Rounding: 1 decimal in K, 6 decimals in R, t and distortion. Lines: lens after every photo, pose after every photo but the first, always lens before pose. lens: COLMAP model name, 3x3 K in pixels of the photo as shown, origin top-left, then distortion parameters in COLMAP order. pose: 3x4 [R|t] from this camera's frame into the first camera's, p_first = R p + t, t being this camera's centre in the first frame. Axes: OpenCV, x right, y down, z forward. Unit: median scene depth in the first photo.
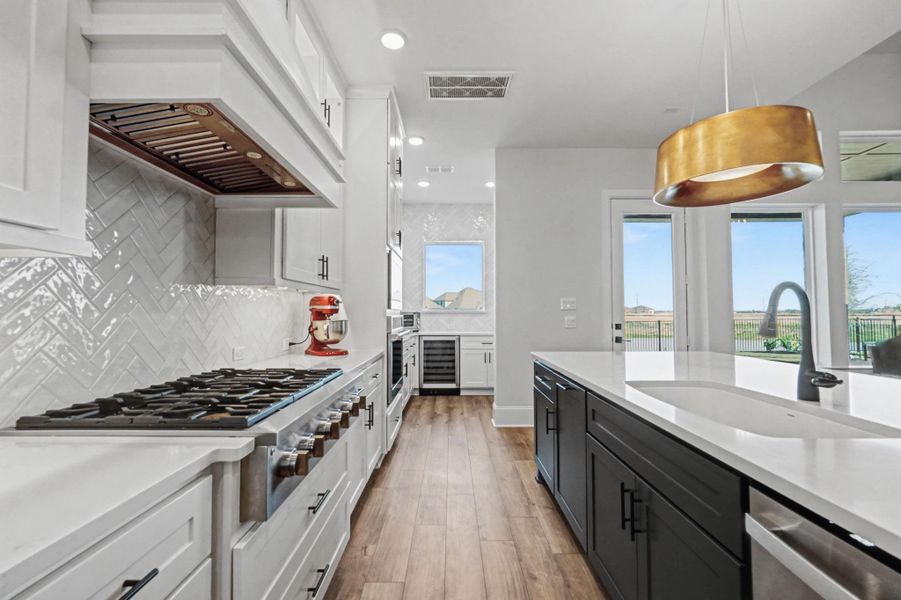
lens RADIAL K [[385.4, 0, 450.5], [0, 385.4, 300.0], [0, 0, 1]] dist [-0.000983, -0.000076]
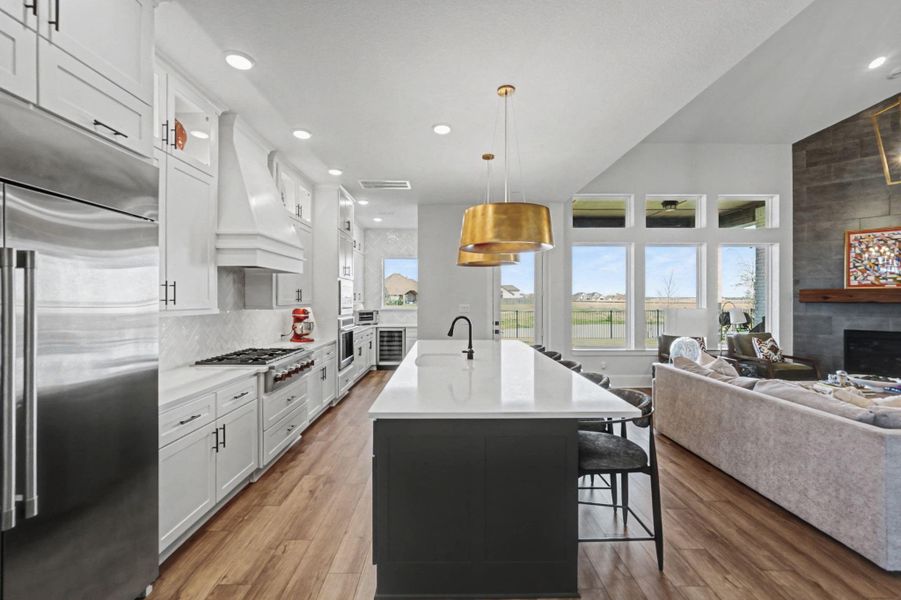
lens RADIAL K [[387.7, 0, 448.6], [0, 387.7, 297.6], [0, 0, 1]] dist [0.000687, 0.000532]
pose [[0.999996, 0.001356, 0.002292, 0.350676], [-0.001428, 0.999499, 0.031608, -0.118627], [-0.002248, -0.031611, 0.999498, -0.786244]]
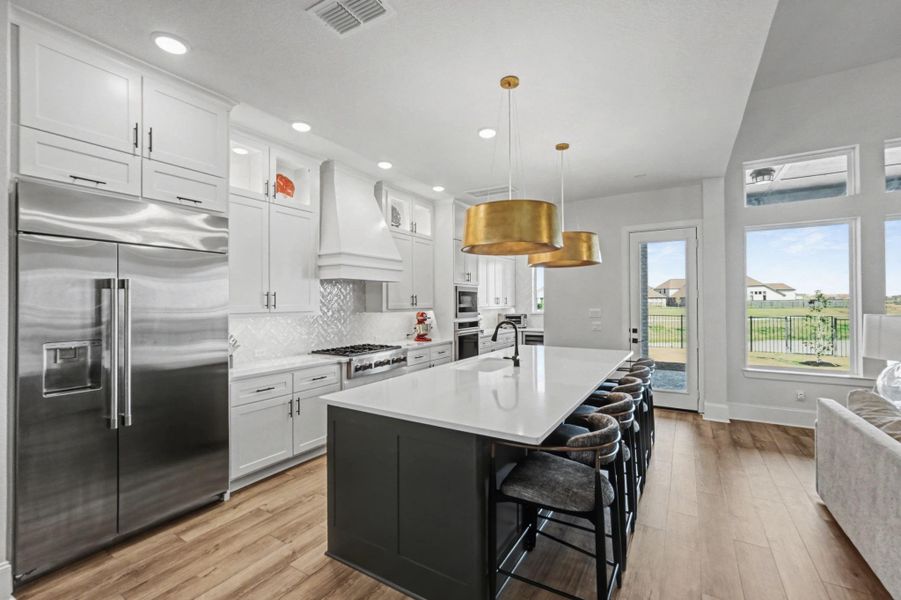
lens RADIAL K [[391.0, 0, 445.5], [0, 391.0, 298.5], [0, 0, 1]] dist [-0.006577, -0.000154]
pose [[0.844027, -0.010037, -0.536206, 0.883443], [0.023526, 0.999555, 0.018322, -0.116328], [0.535784, -0.028079, 0.843888, -0.665450]]
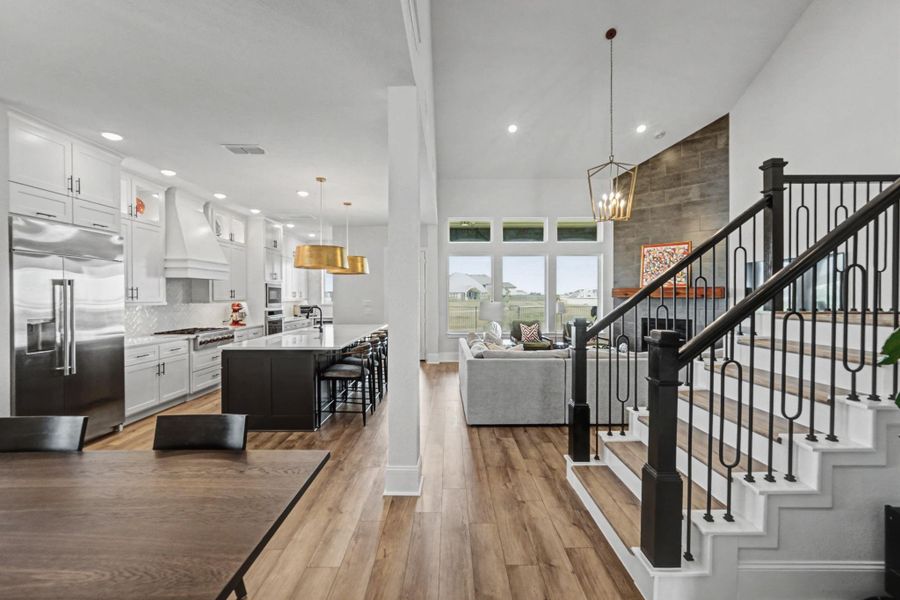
lens RADIAL K [[392.9, 0, 450.0], [0, 392.9, 300.0], [0, 0, 1]] dist [-0.004164, -0.000241]
pose [[0.999975, -0.001721, -0.006793, 1.122364], [0.002026, 0.998979, 0.045121, -0.146634], [0.006708, -0.045134, 0.998958, -1.619070]]
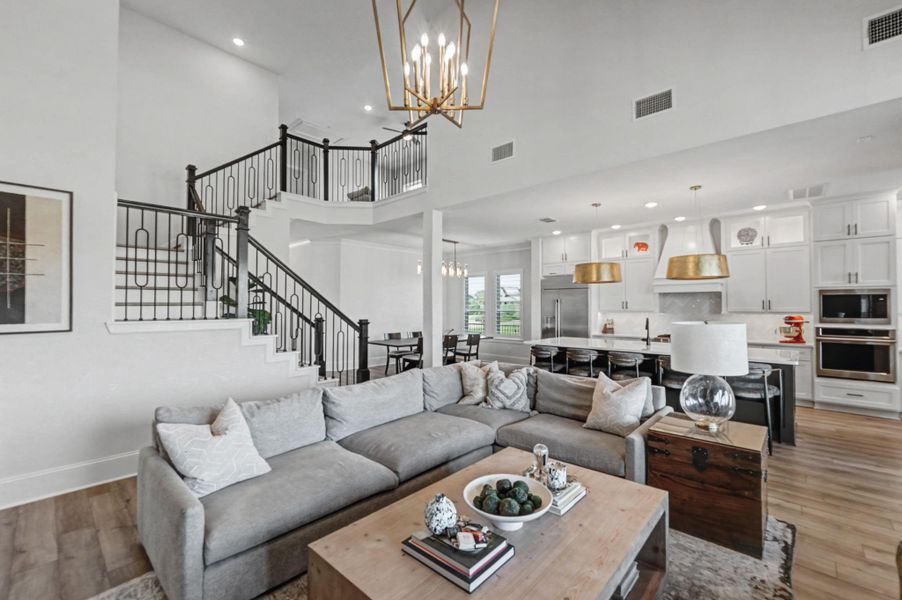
lens RADIAL K [[391.4, 0, 446.0], [0, 391.4, 298.5], [0, 0, 1]] dist [-0.006577, -0.000154]
pose [[-0.688097, -0.006036, -0.725593, 2.572758], [0.025968, 0.999120, -0.032938, -0.082680], [0.725154, -0.041507, -0.687335, 1.106373]]
